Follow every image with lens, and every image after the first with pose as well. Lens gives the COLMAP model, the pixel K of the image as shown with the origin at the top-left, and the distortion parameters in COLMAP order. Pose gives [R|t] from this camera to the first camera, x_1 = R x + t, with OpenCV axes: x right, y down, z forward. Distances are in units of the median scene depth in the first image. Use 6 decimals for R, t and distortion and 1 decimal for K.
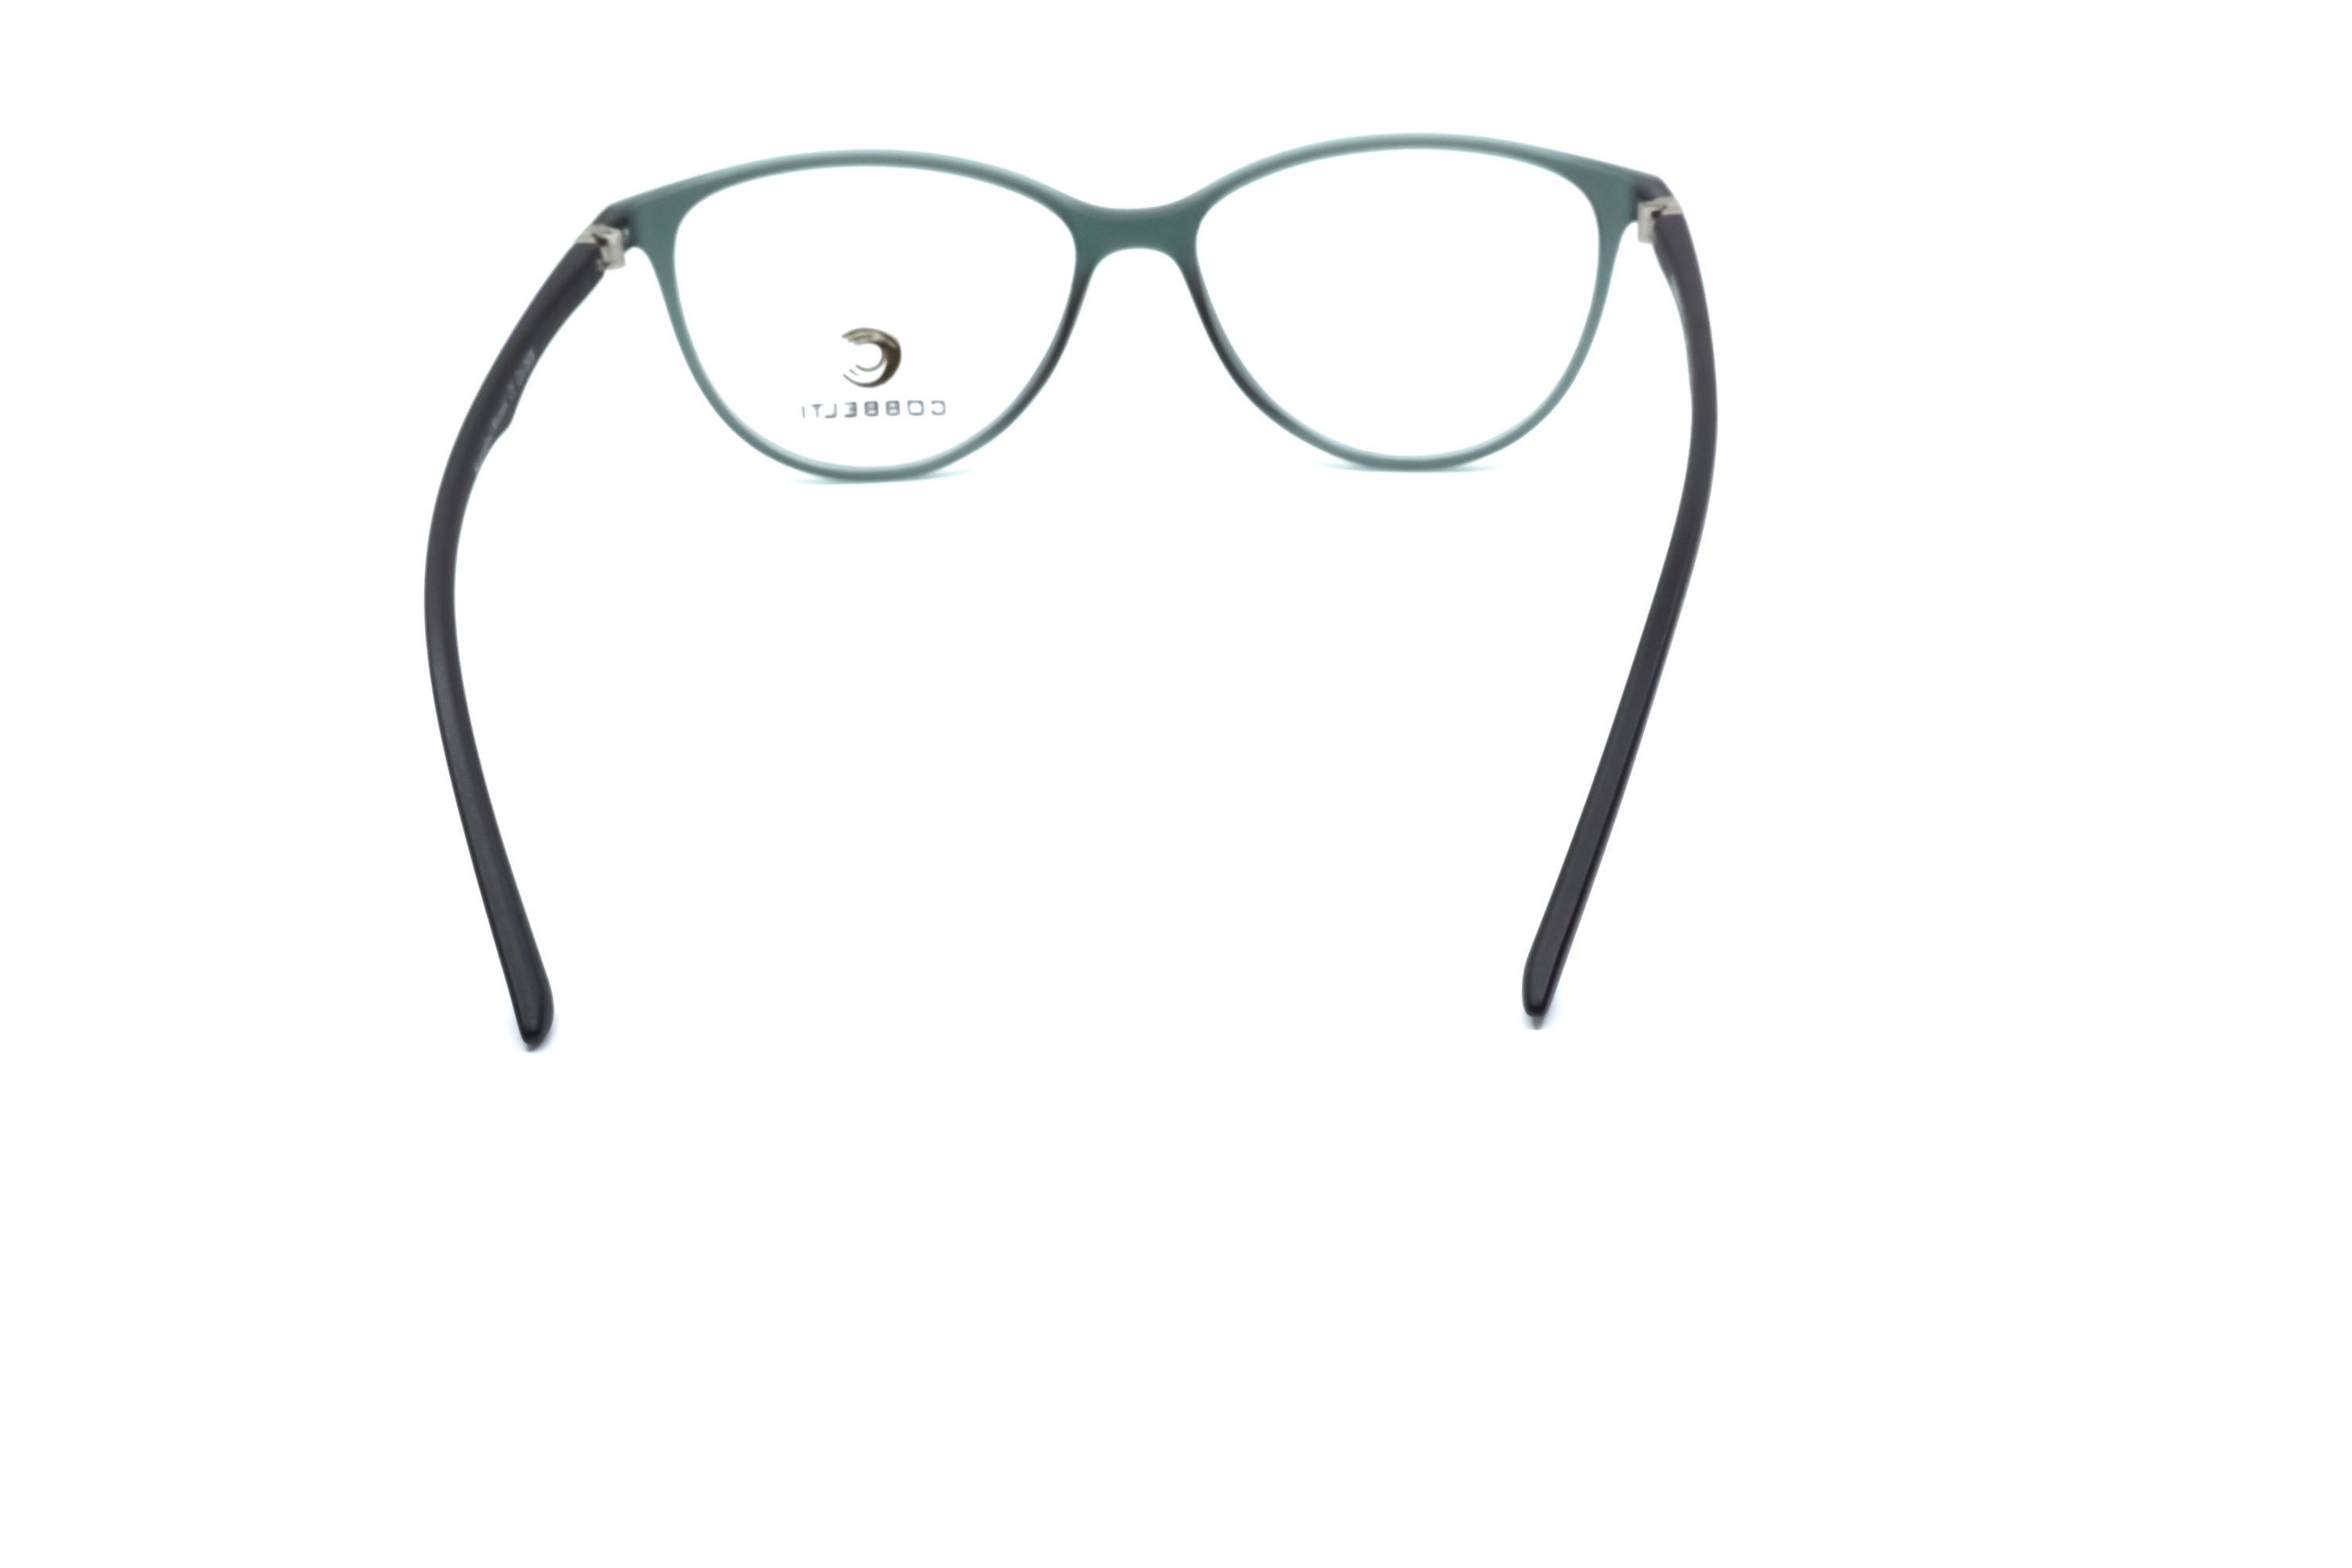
lens RADIAL K [[2649.8, 0, 1179.1], [0, 2649.8, 789.0], [0, 0, 1]] dist [0.015890, 0.000000]
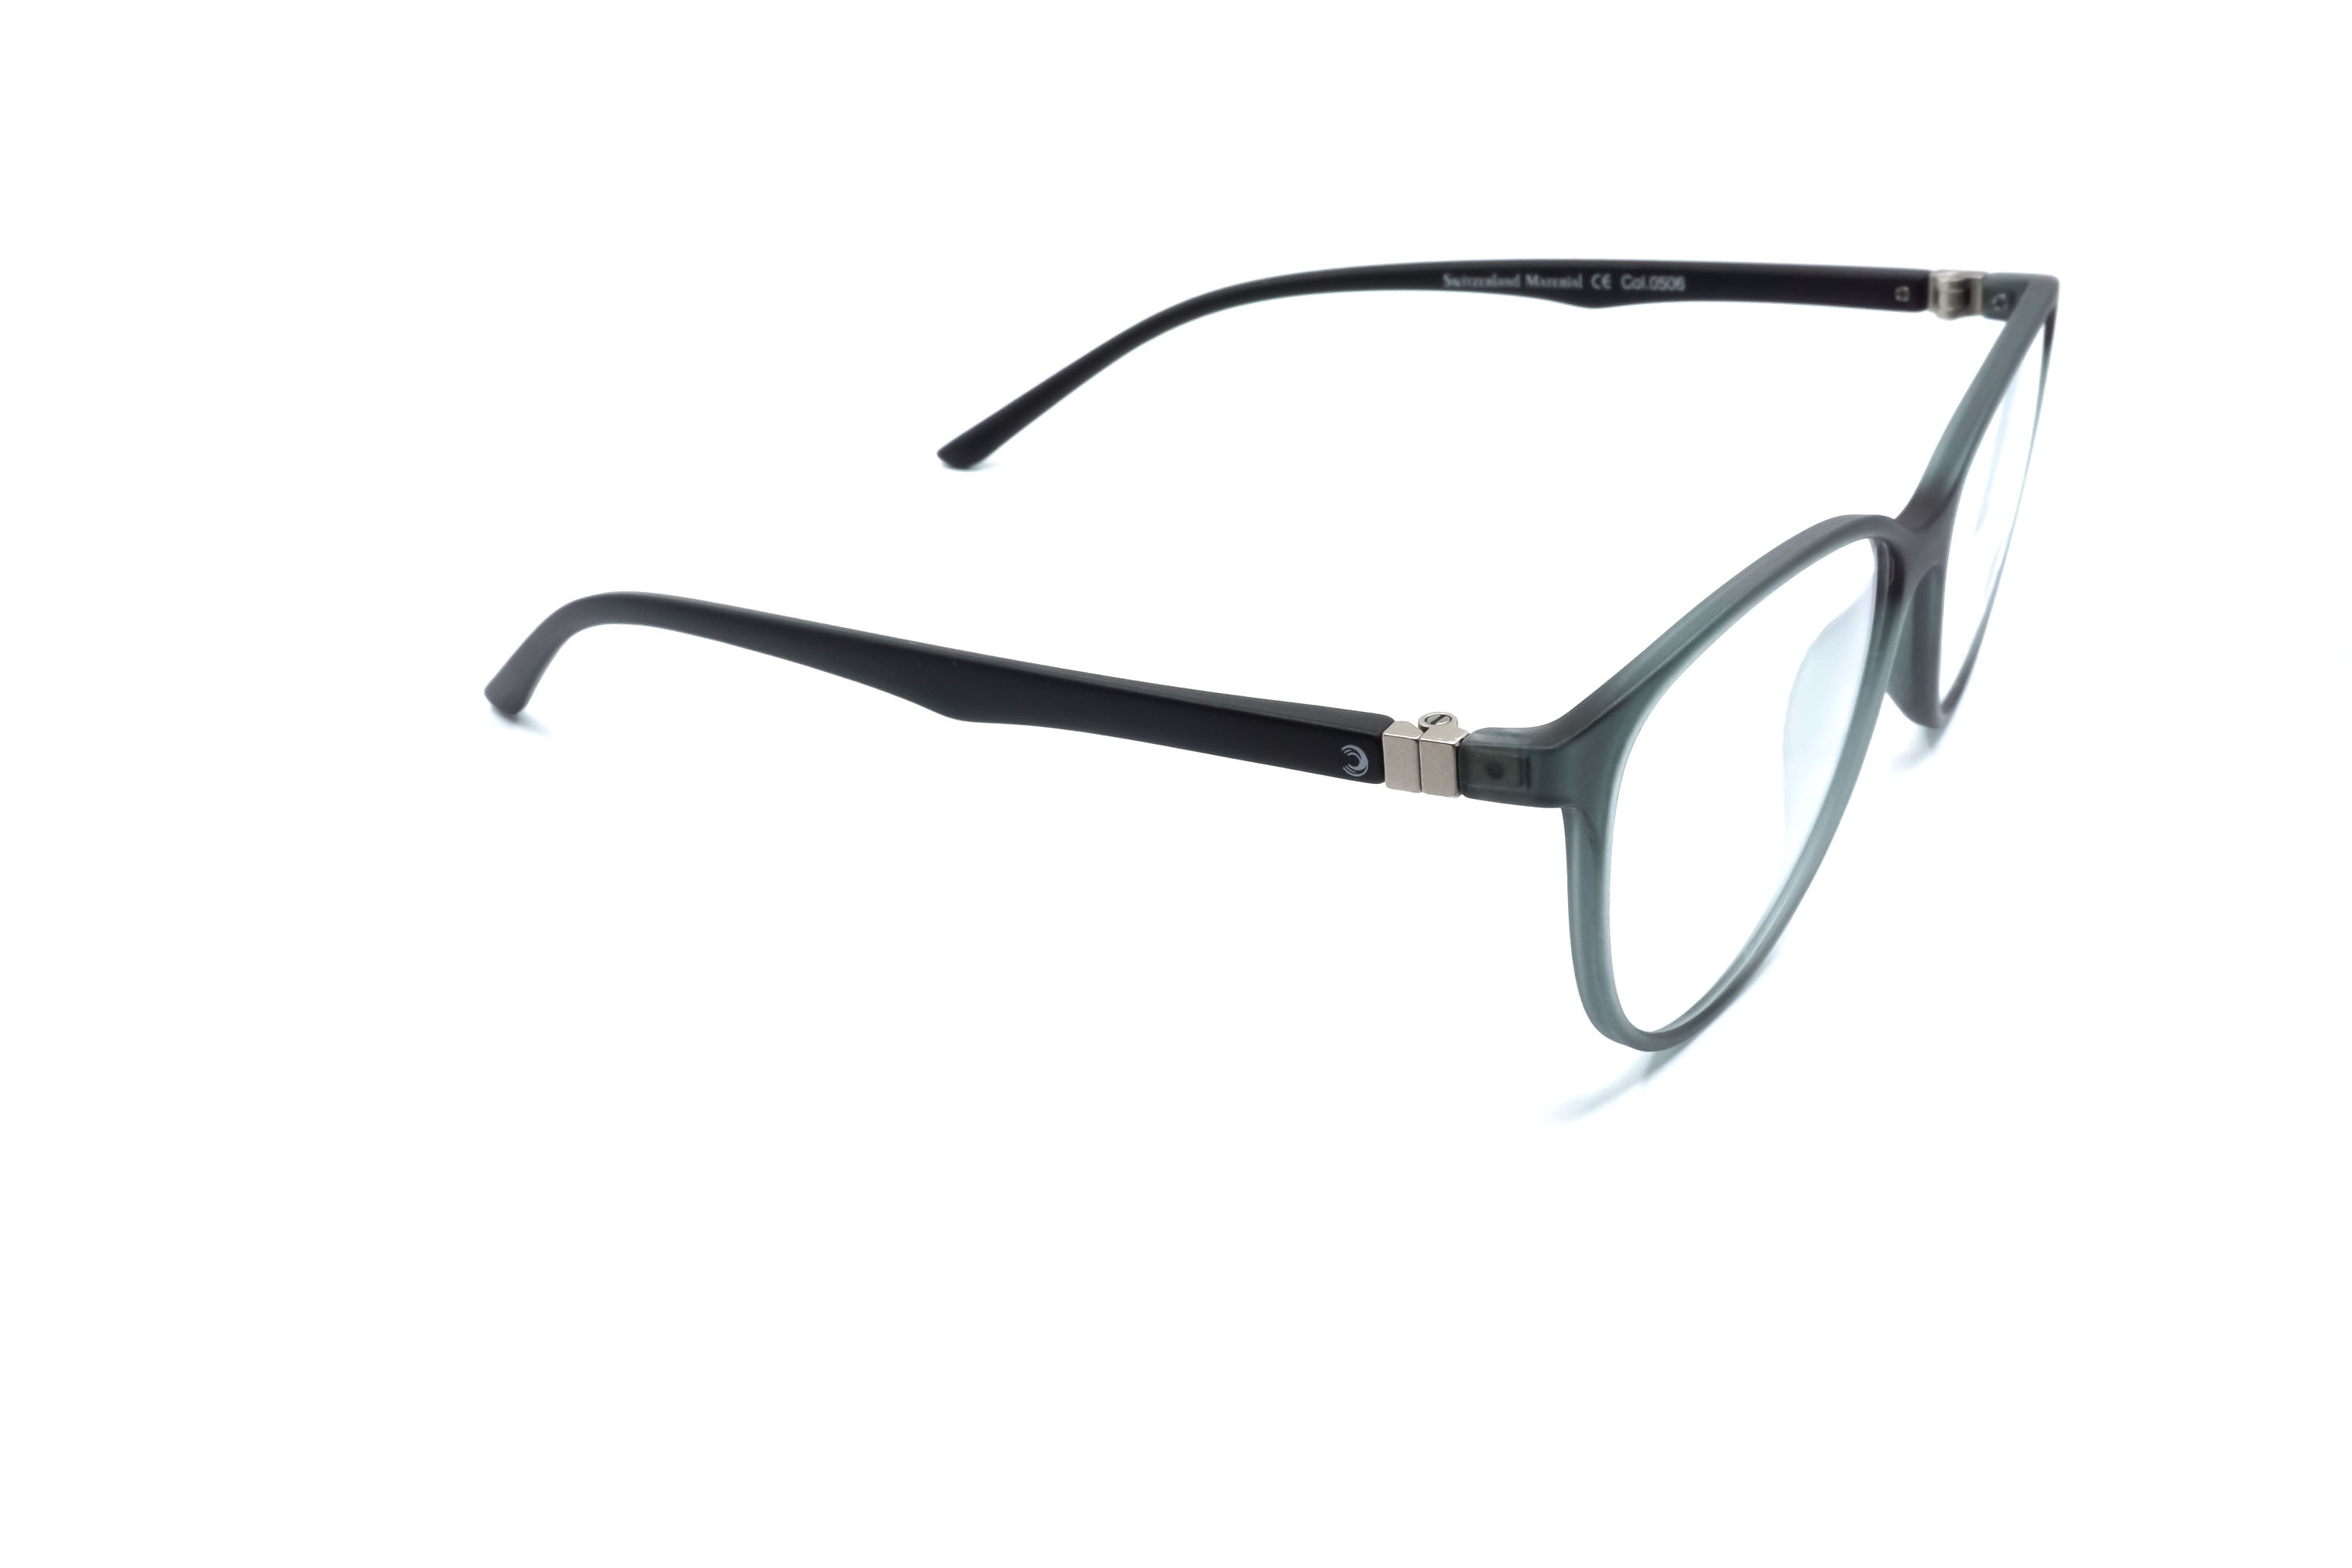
lens RADIAL K [[2649.8, 0, 1179.2], [0, 2649.8, 782.9], [0, 0, 1]] dist [0.015890, 0.000000]
pose [[-0.499310, 0.430349, -0.751990, 0.621853], [-0.351771, 0.692481, 0.629864, -0.530582], [0.791800, 0.579025, -0.194378, 1.003298]]
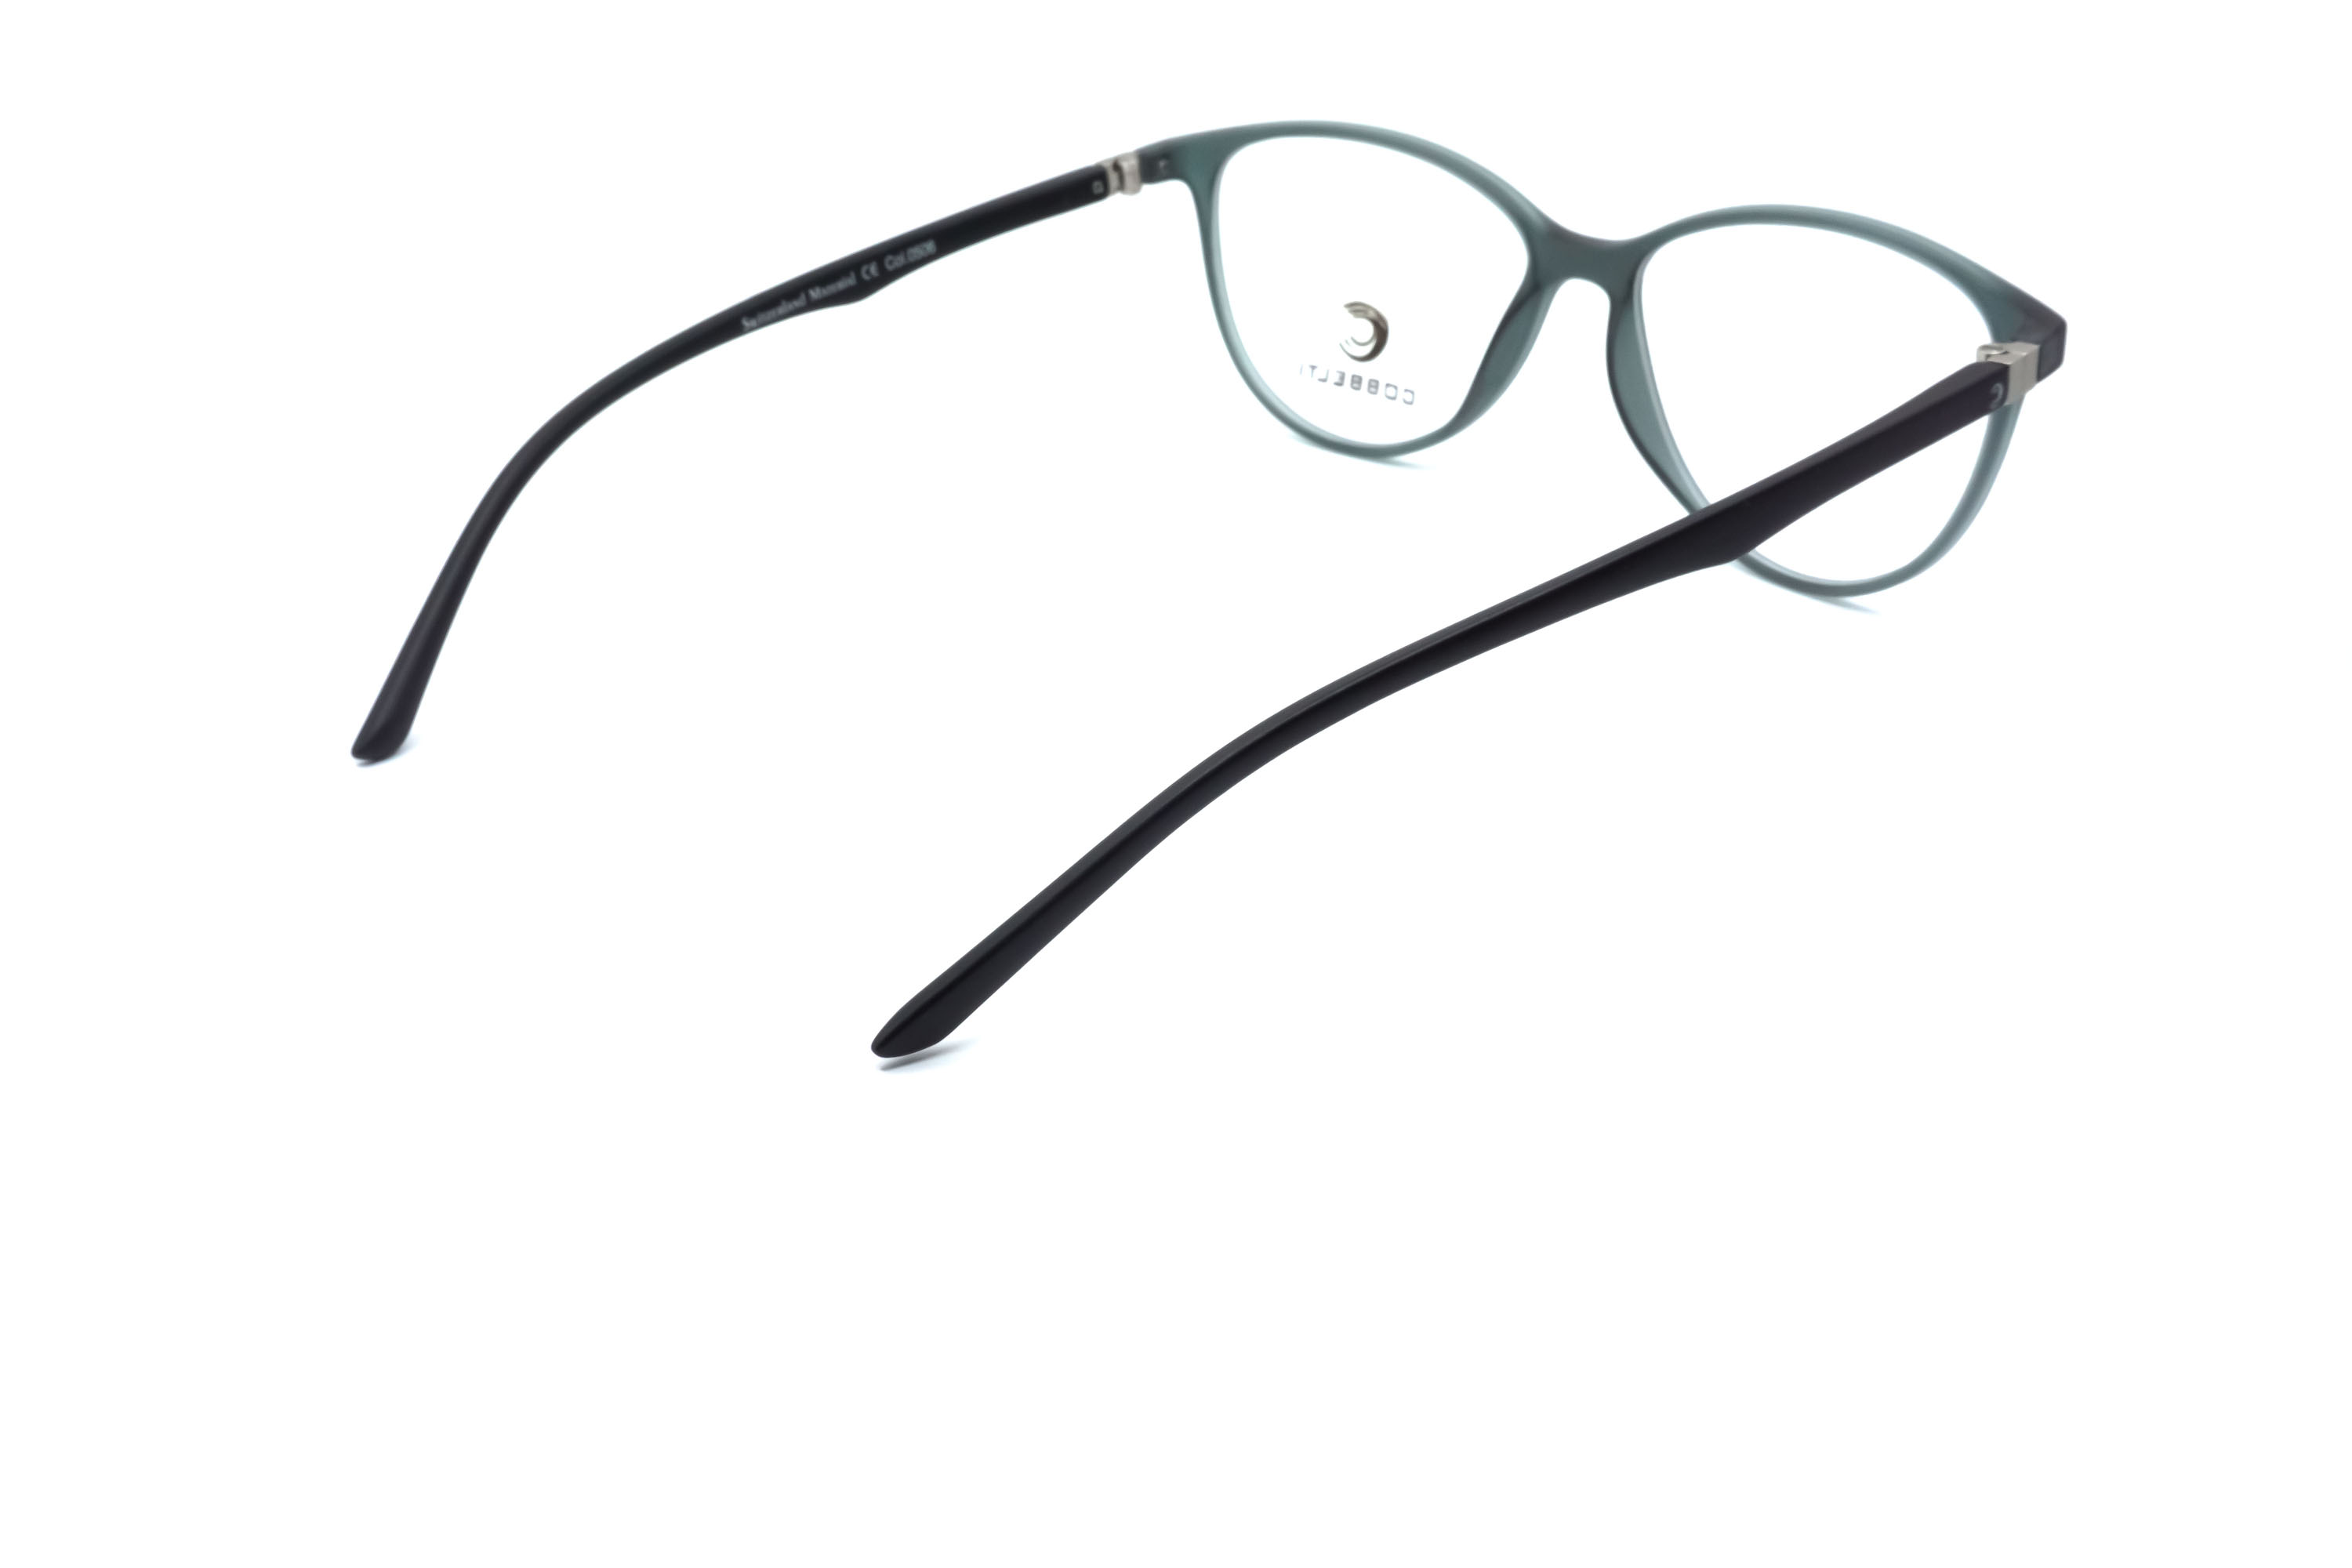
lens RADIAL K [[2649.8, 0, 1184.0], [0, 2649.8, 787.3], [0, 0, 1]] dist [0.015890, 0.000000]
pose [[0.715348, 0.322065, -0.620122, 0.516656], [-0.309924, 0.941620, 0.131522, -0.111704], [0.626278, 0.098106, 0.773402, 0.195744]]
